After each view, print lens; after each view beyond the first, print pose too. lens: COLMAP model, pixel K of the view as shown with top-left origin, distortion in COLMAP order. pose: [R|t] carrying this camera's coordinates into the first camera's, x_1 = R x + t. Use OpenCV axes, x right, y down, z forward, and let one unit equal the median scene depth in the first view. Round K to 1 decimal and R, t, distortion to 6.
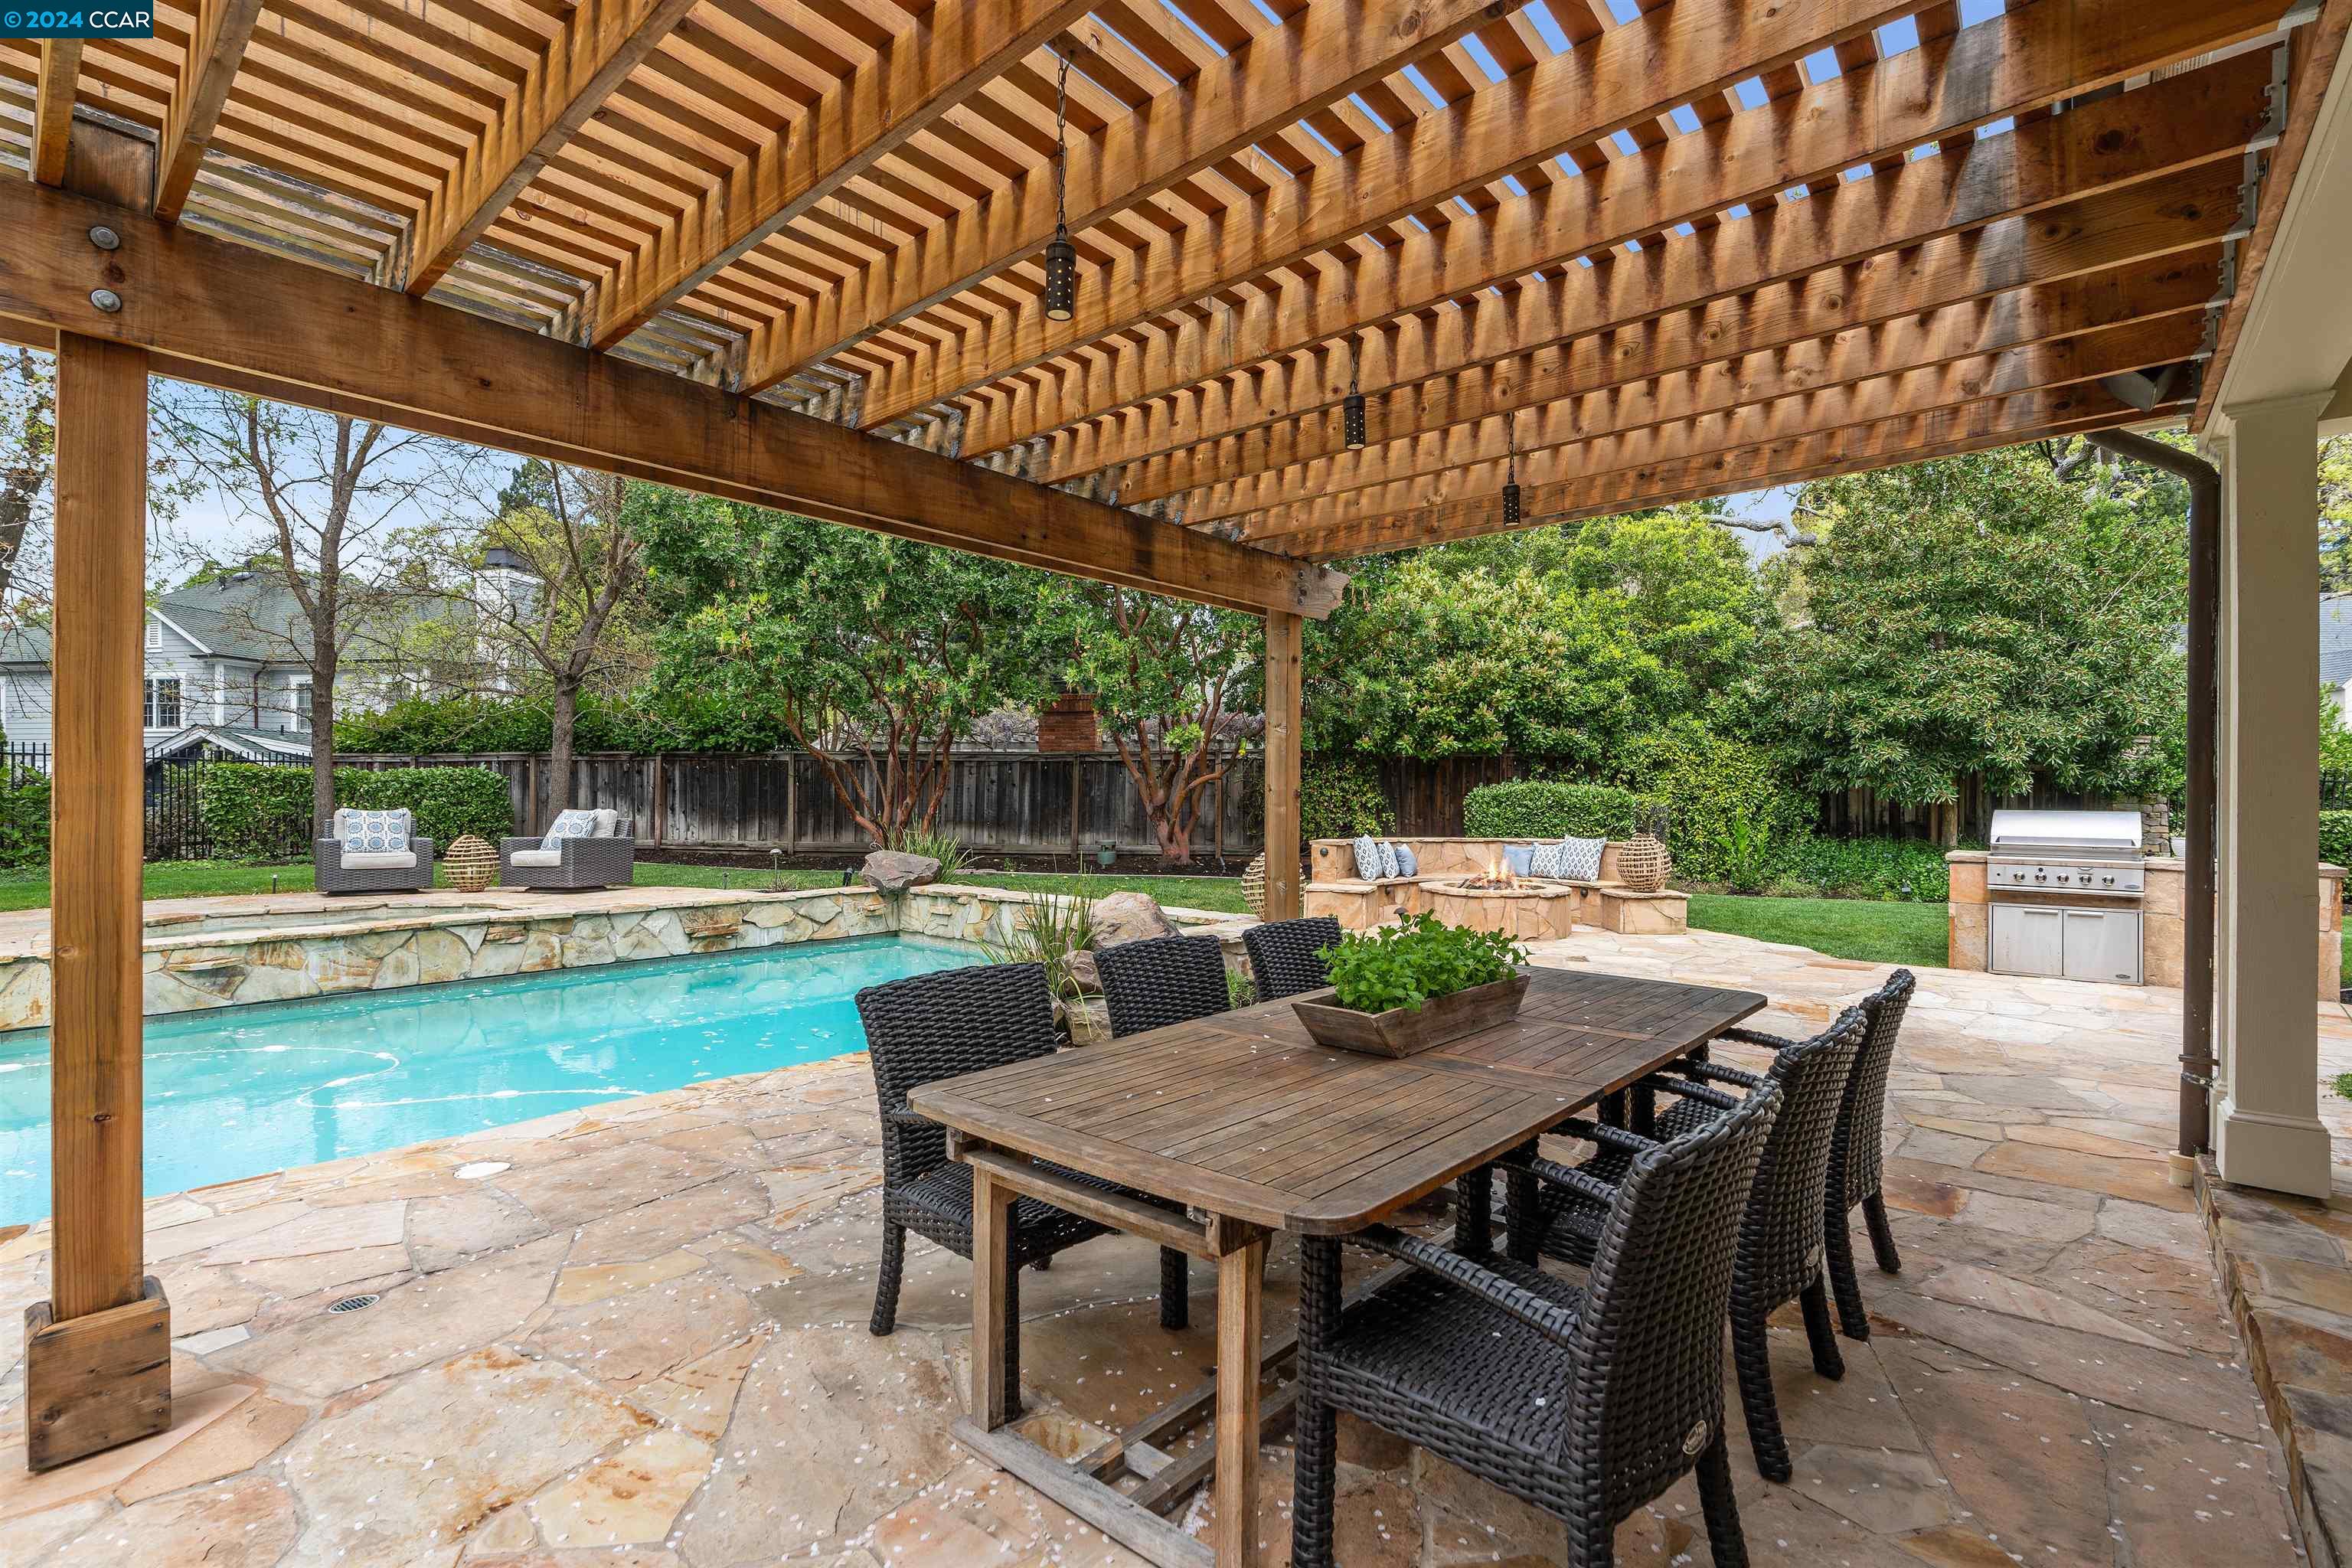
lens RADIAL K [[1074.3, 0, 1178.4], [0, 1074.3, 794.6], [0, 0, 1]] dist [-0.013965, 0.009249]
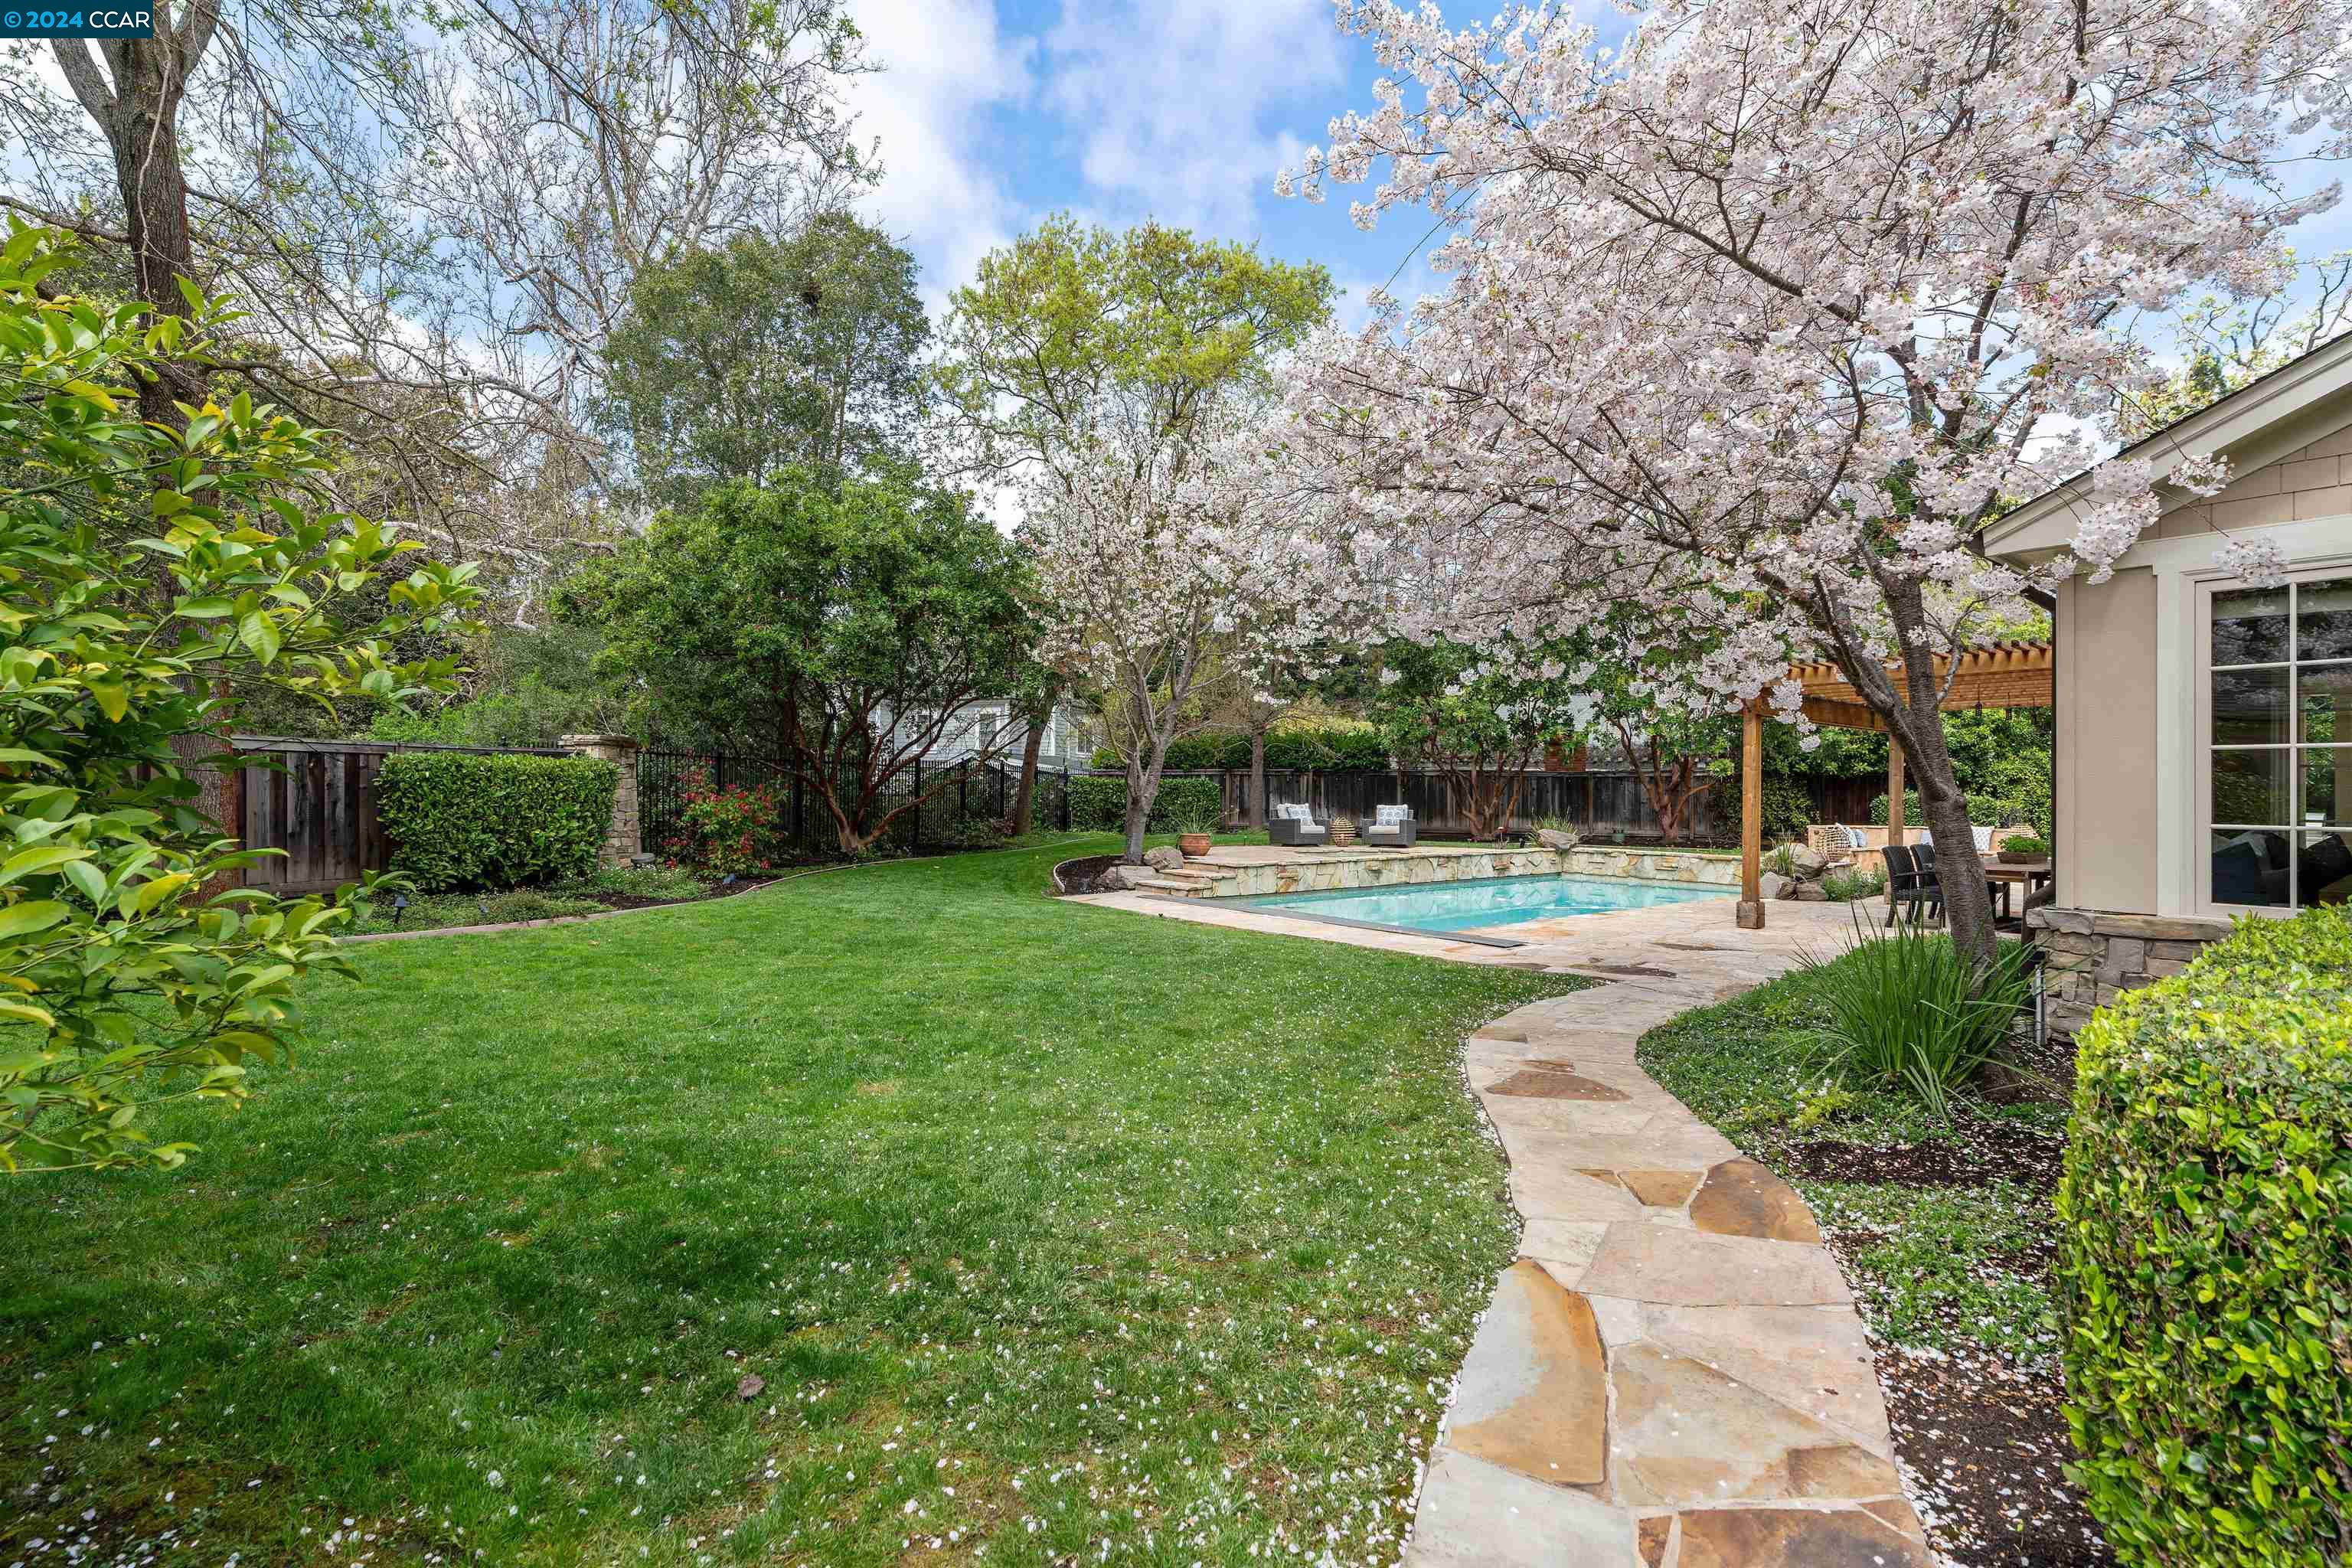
lens RADIAL K [[1074.3, 0, 1178.4], [0, 1074.3, 794.6], [0, 0, 1]] dist [-0.013965, 0.009249]
pose [[0.982458, 0.007374, -0.186340, -0.469801], [-0.007158, 0.999973, 0.001833, -0.003818], [0.186348, -0.000467, 0.982484, -0.771720]]
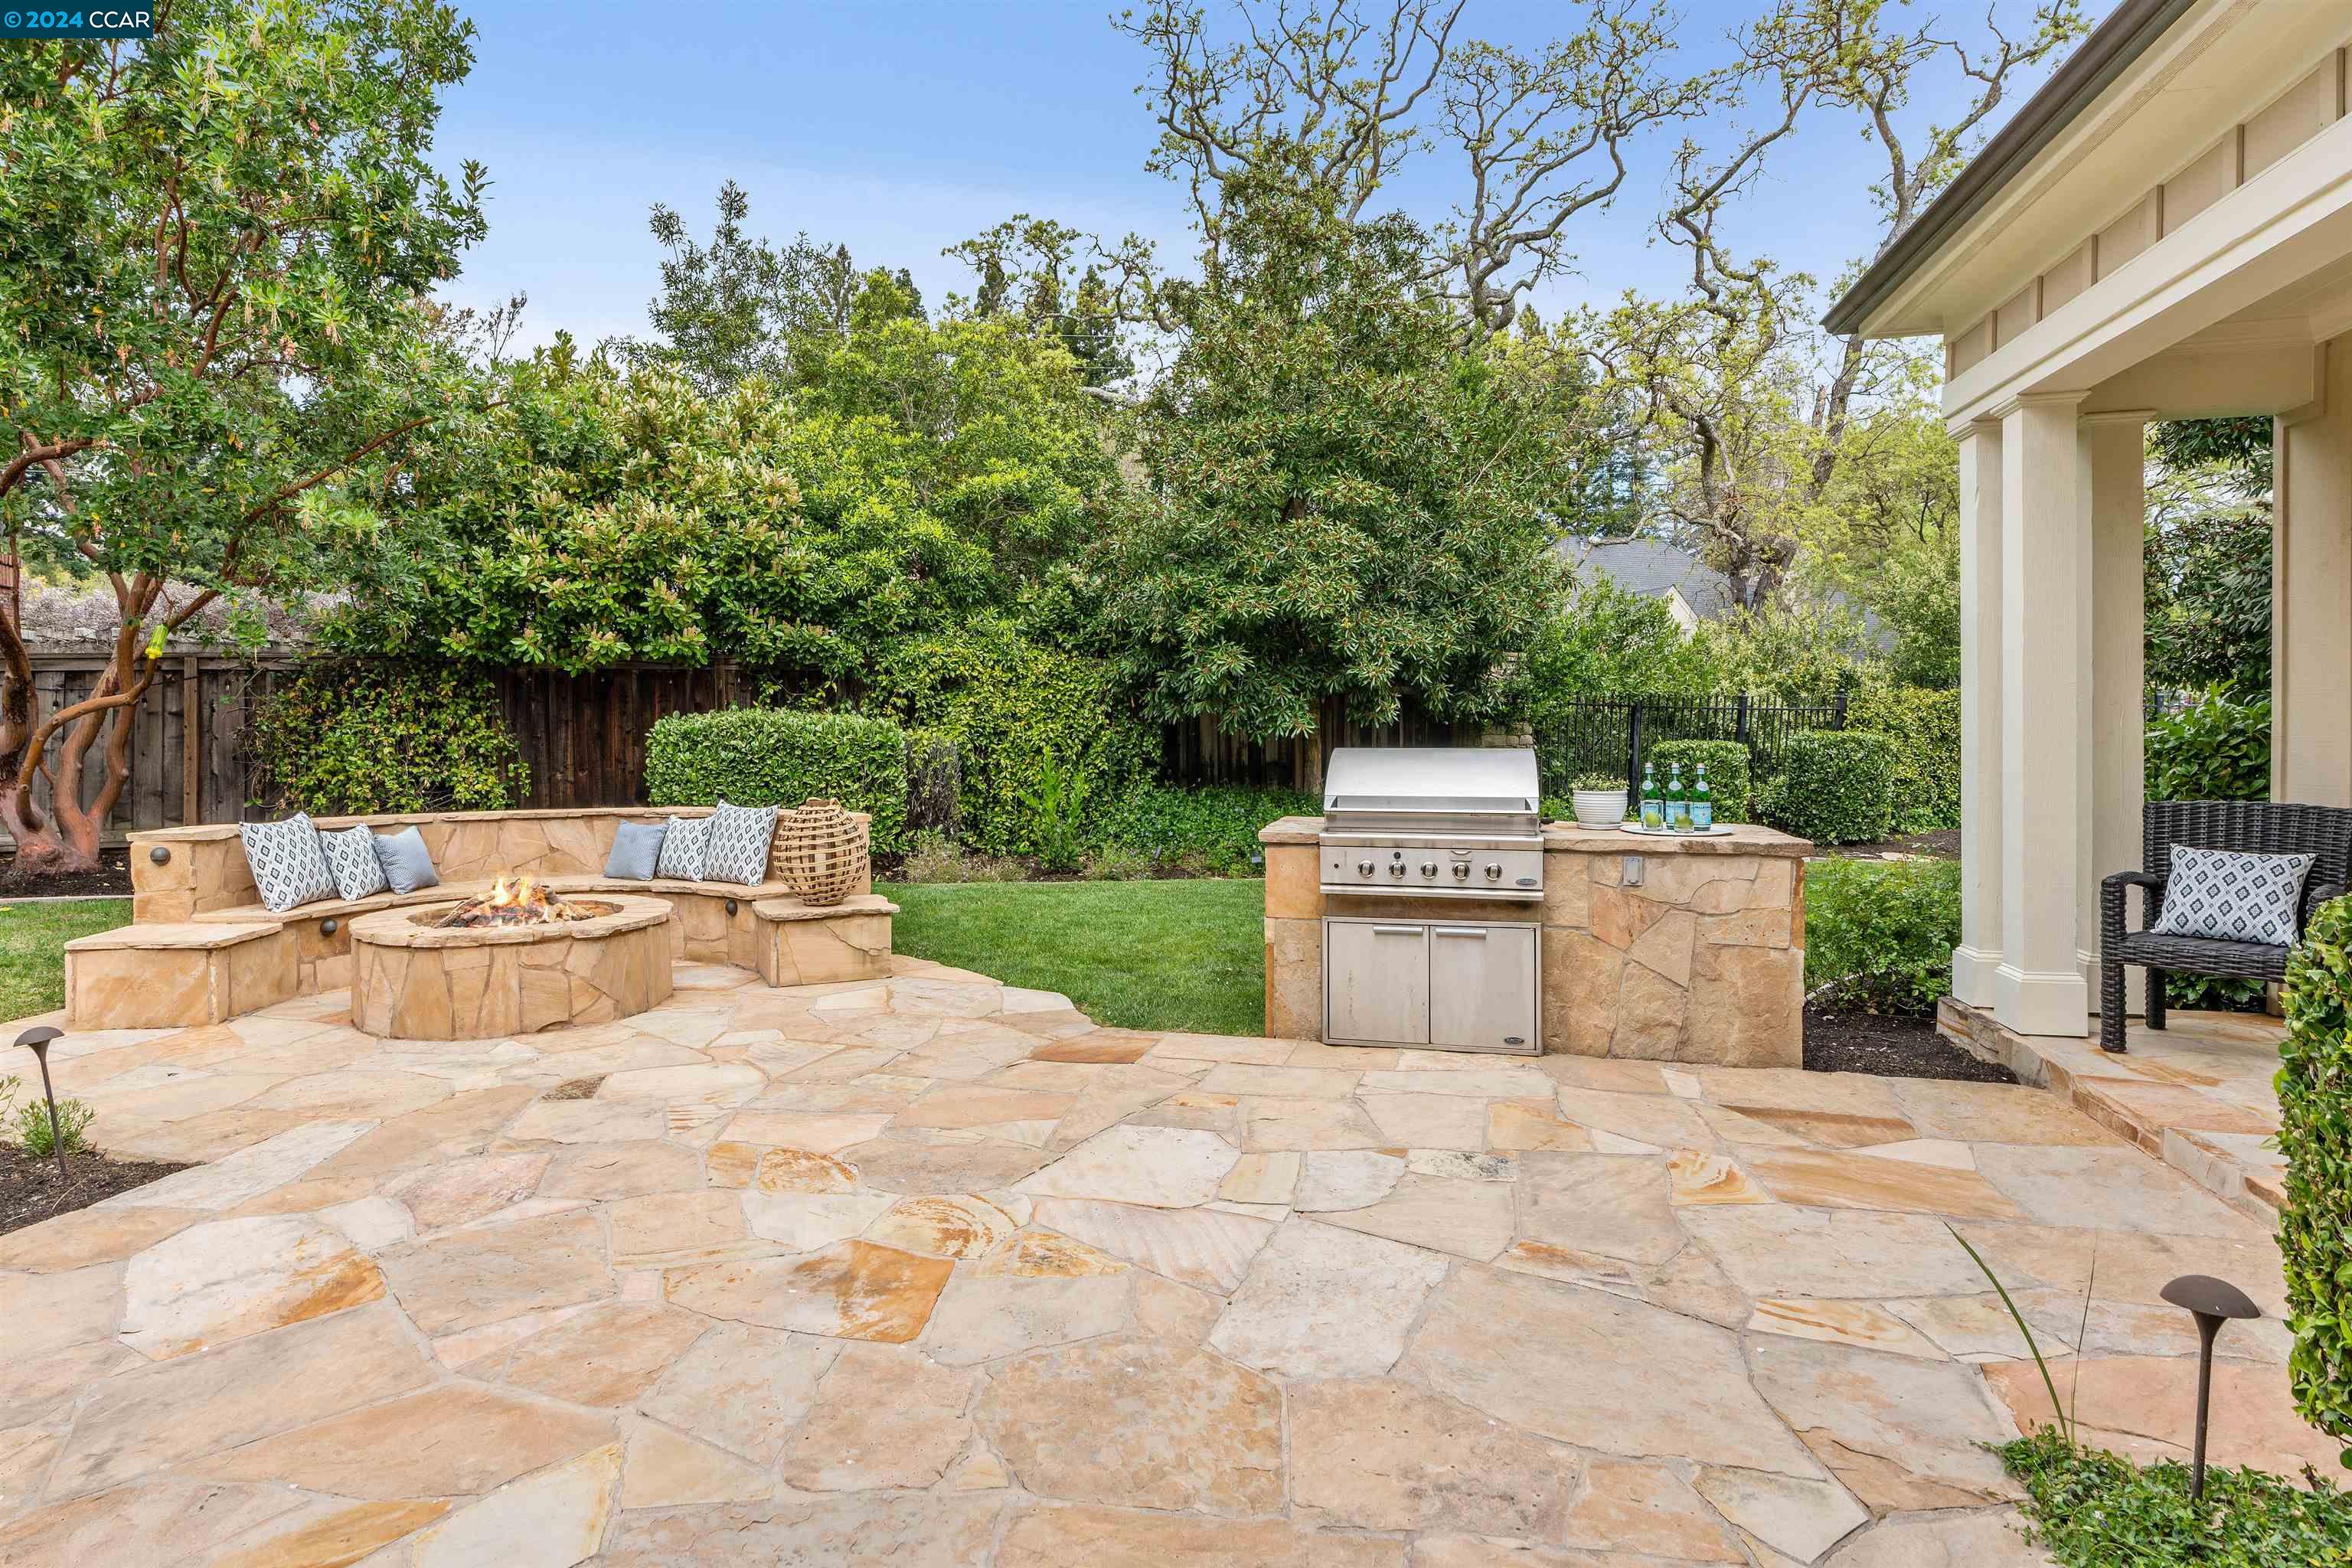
lens RADIAL K [[1213.2, 0, 1128.1], [0, 1213.2, 742.9], [0, 0, 1]] dist [-0.001679, 0.001142]
pose [[0.903237, -0.012956, 0.428946, 0.240018], [0.009208, 0.999899, 0.010811, 0.002078], [-0.429042, -0.005816, 0.903266, 0.286758]]
